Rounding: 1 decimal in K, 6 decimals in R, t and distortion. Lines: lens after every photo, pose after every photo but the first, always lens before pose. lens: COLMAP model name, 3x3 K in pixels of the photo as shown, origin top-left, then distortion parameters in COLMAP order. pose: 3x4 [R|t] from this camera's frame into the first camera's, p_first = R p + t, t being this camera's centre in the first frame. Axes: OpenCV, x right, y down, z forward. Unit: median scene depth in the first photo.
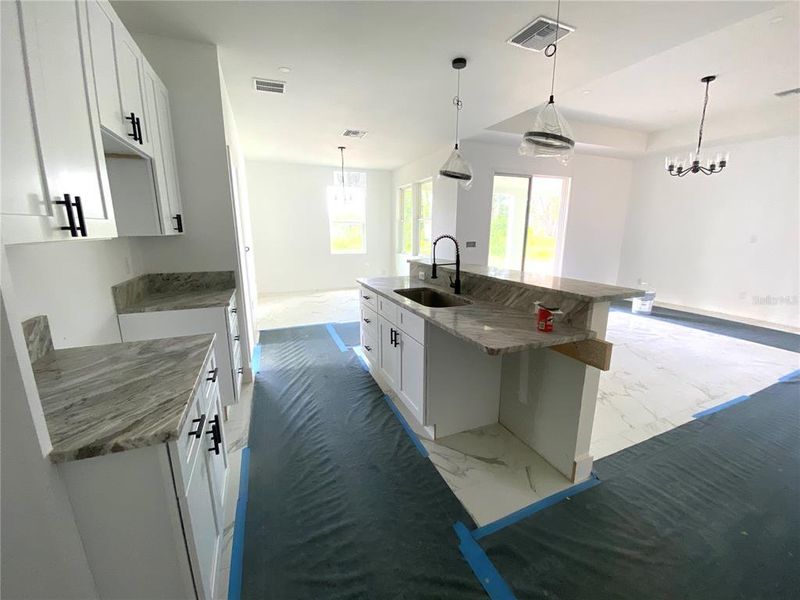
lens RADIAL K [[323.5, 0, 398.7], [0, 323.5, 298.5], [0, 0, 1]] dist [-0.003018, -0.001819]
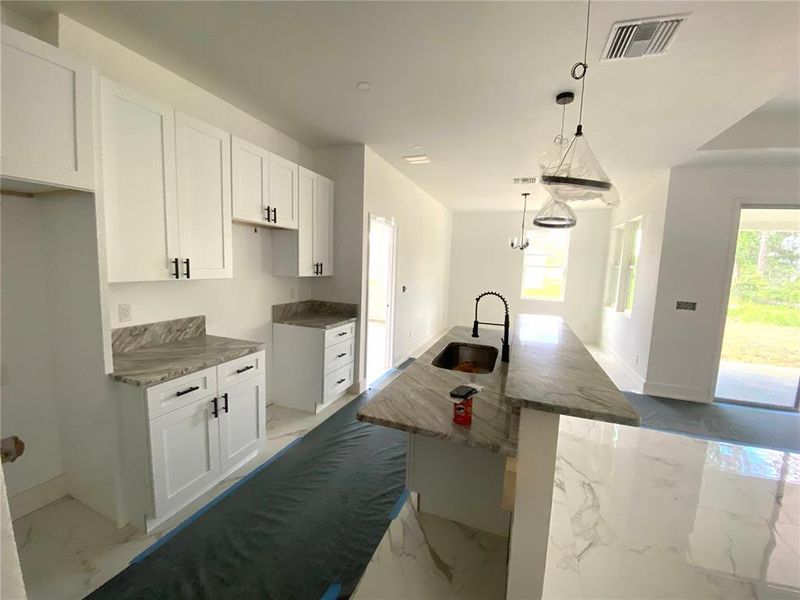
lens RADIAL K [[323.5, 0, 401.0], [0, 323.5, 298.1], [0, 0, 1]] dist [-0.003018, -0.001819]
pose [[0.730453, 0.100185, -0.675575, 0.634398], [-0.180168, 0.982409, -0.049116, -0.099769], [0.658770, 0.157594, 0.735654, 0.196832]]
